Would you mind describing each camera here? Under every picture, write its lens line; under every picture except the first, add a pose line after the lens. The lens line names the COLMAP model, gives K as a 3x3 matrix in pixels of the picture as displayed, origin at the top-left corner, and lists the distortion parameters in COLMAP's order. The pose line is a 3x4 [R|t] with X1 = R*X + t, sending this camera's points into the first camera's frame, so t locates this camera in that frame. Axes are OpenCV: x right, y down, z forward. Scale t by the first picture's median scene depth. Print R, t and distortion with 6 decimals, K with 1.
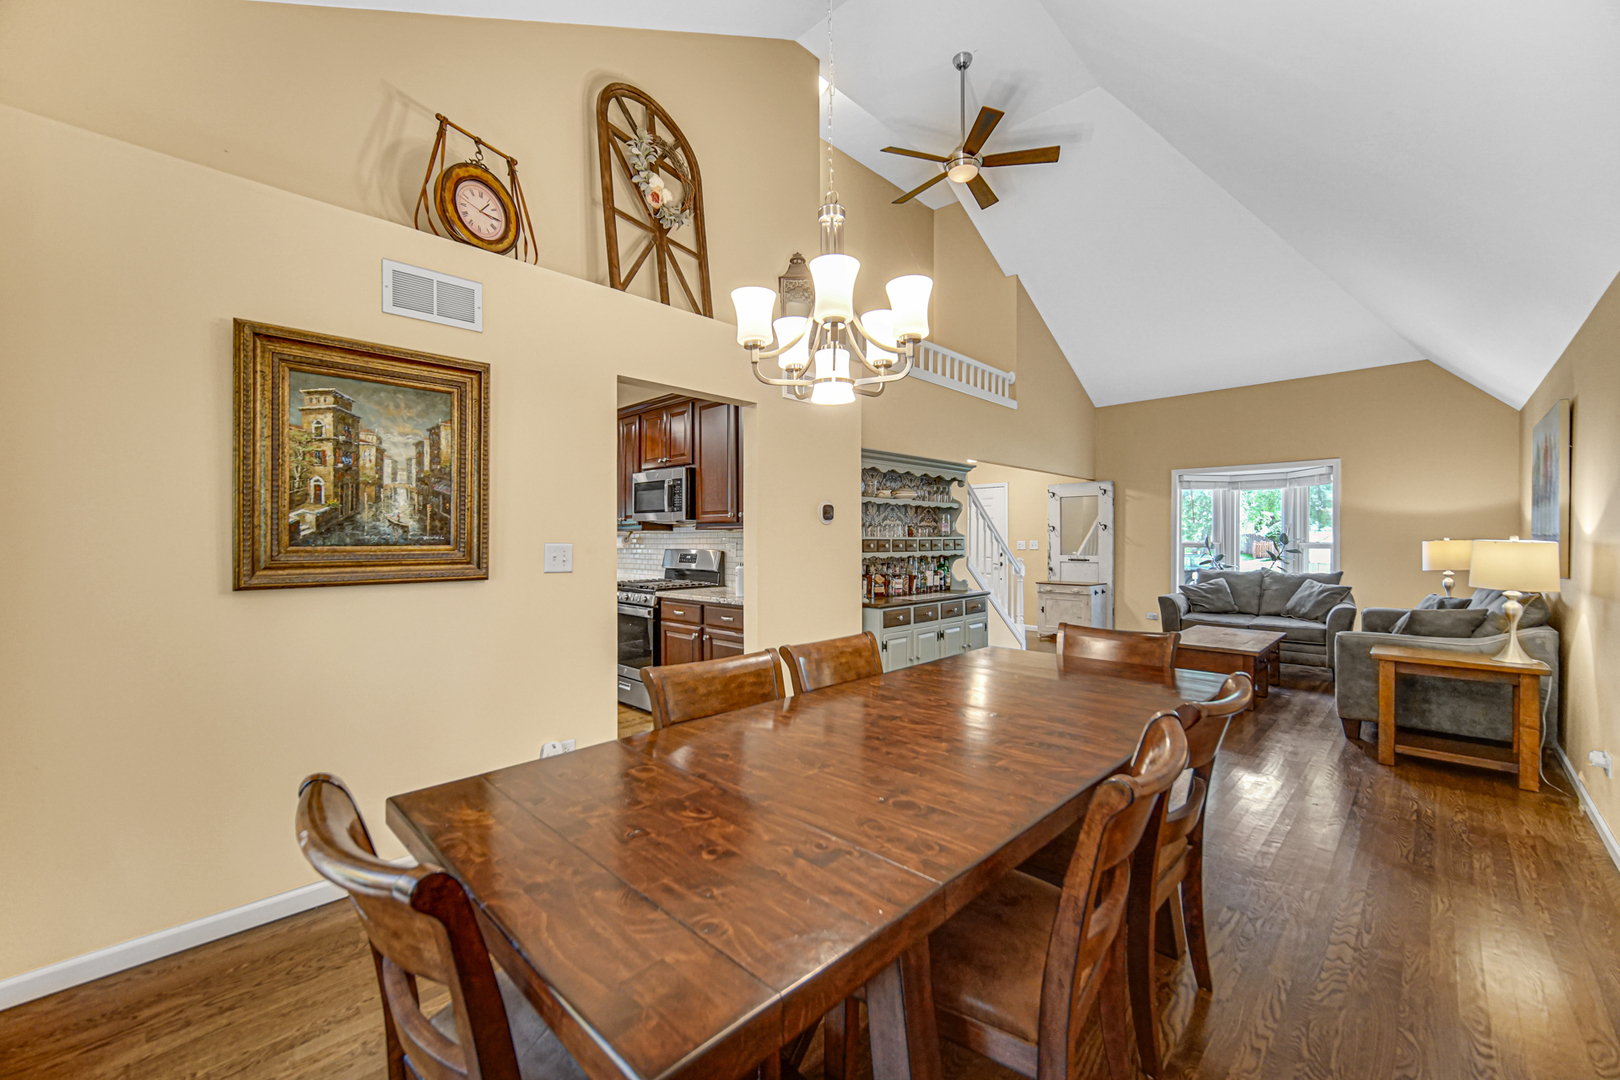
lens RADIAL K [[641.2, 0, 809.3], [0, 641.2, 541.7], [0, 0, 1]] dist [-0.003587, -0.000317]
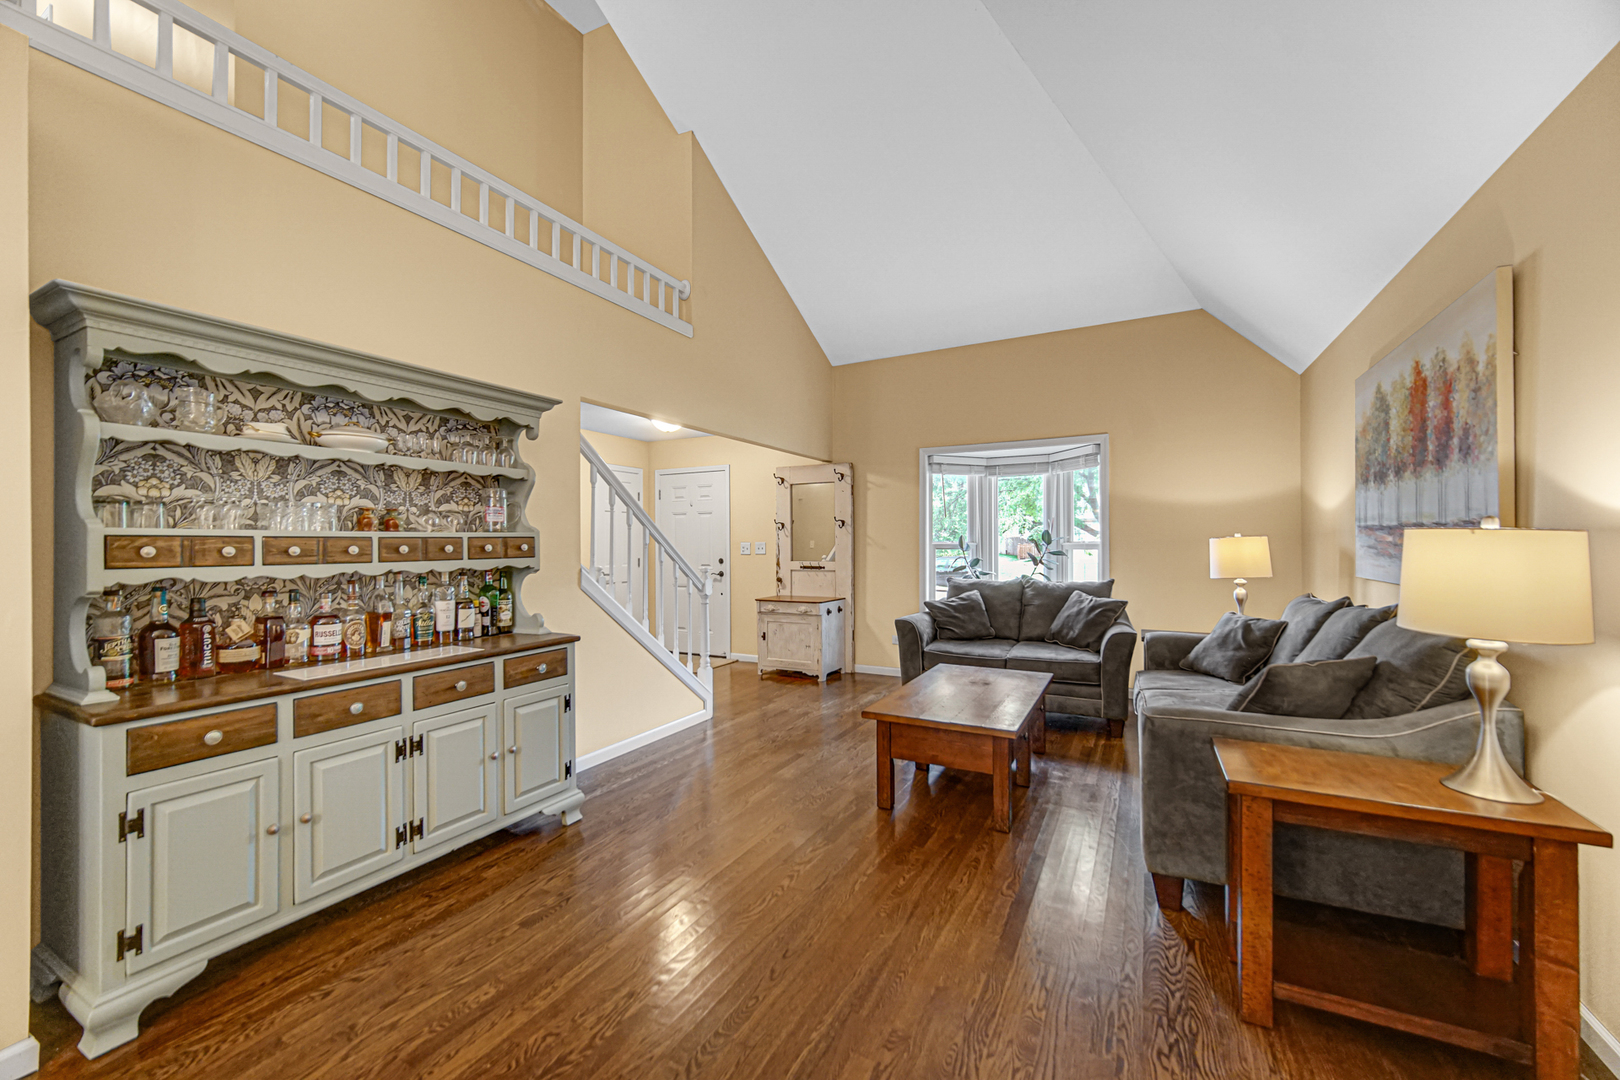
lens RADIAL K [[641.2, 0, 810.2], [0, 641.2, 542.8], [0, 0, 1]] dist [-0.003587, -0.000317]
pose [[0.957482, -0.004761, 0.288455, 0.265427], [0.006360, 0.999969, -0.004608, 0.004045], [-0.288424, 0.006247, 0.957482, 0.369902]]
